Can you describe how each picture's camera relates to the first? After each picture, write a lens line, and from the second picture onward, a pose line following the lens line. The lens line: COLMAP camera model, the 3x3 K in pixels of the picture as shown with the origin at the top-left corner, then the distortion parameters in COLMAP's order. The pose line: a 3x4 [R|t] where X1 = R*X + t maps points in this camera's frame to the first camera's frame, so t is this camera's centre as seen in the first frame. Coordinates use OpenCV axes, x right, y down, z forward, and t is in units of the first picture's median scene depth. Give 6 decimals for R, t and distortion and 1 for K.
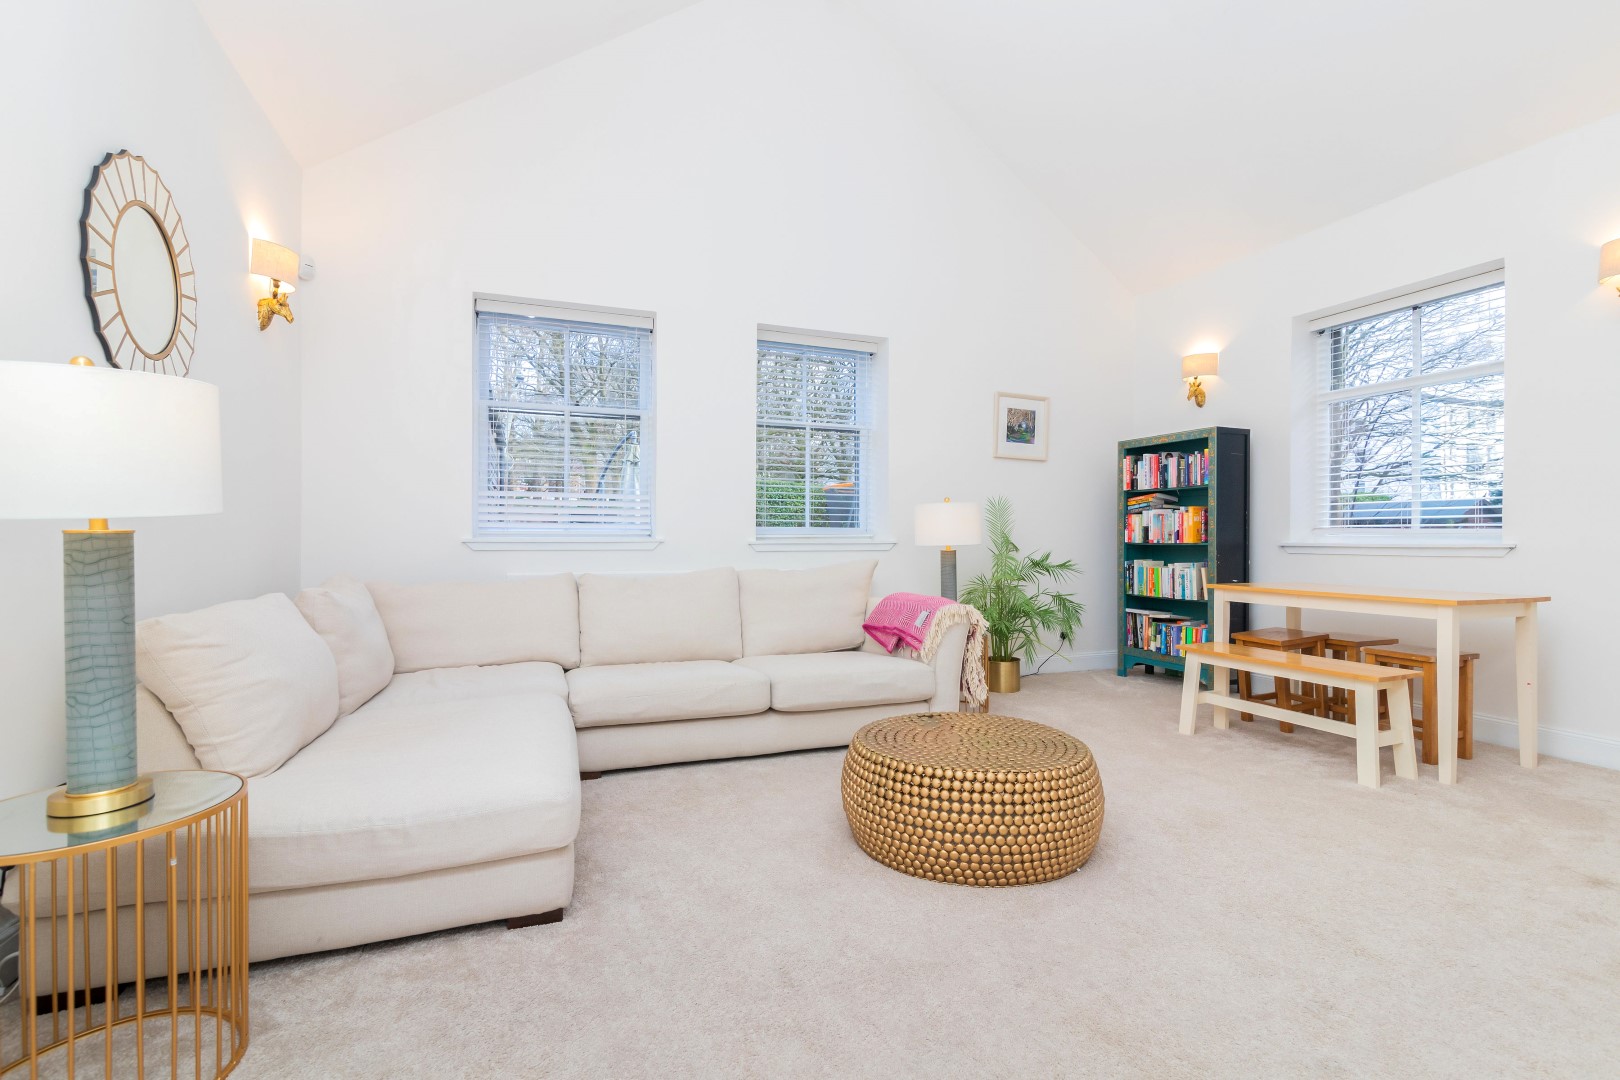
lens RADIAL K [[759.1, 0, 817.3], [0, 759.1, 537.8], [0, 0, 1]] dist [0.000503, -0.000013]
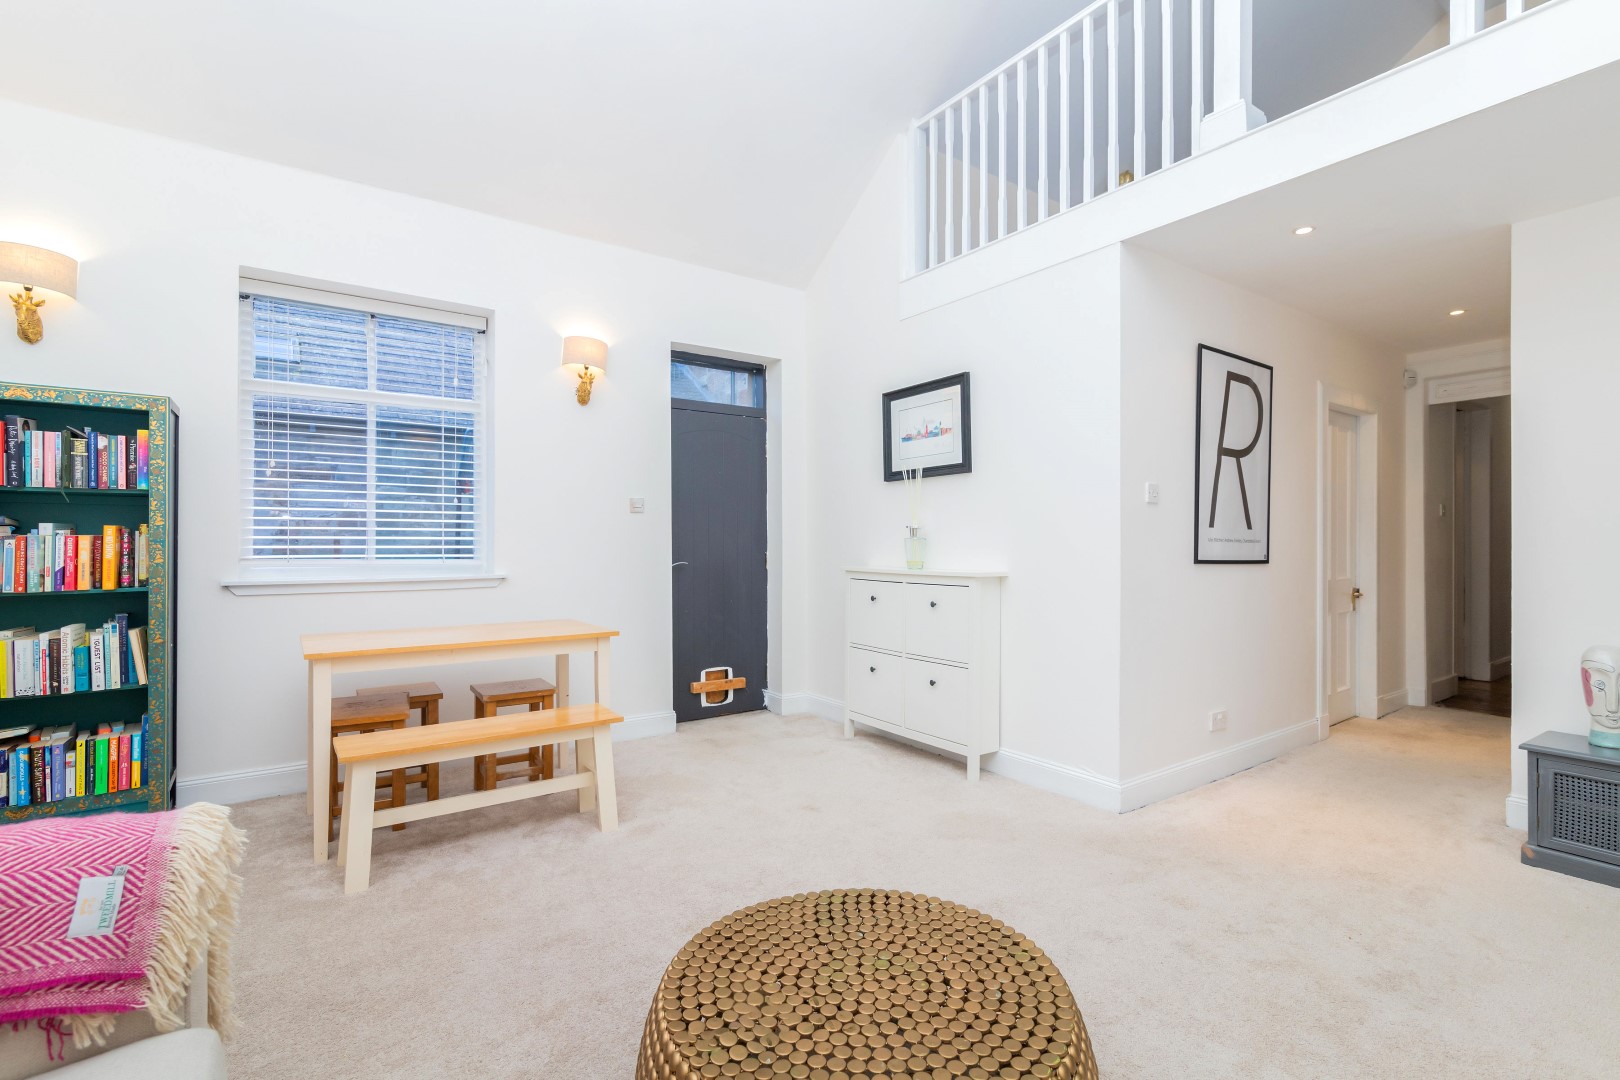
lens RADIAL K [[731.8, 0, 794.5], [0, 731.8, 544.8], [0, 0, 1]] dist [0.001692, 0.000453]
pose [[-0.216166, 0.001076, 0.976356, -0.155879], [0.004319, 0.999991, -0.000146, -0.024328], [-0.976347, 0.004185, -0.216169, 0.620672]]
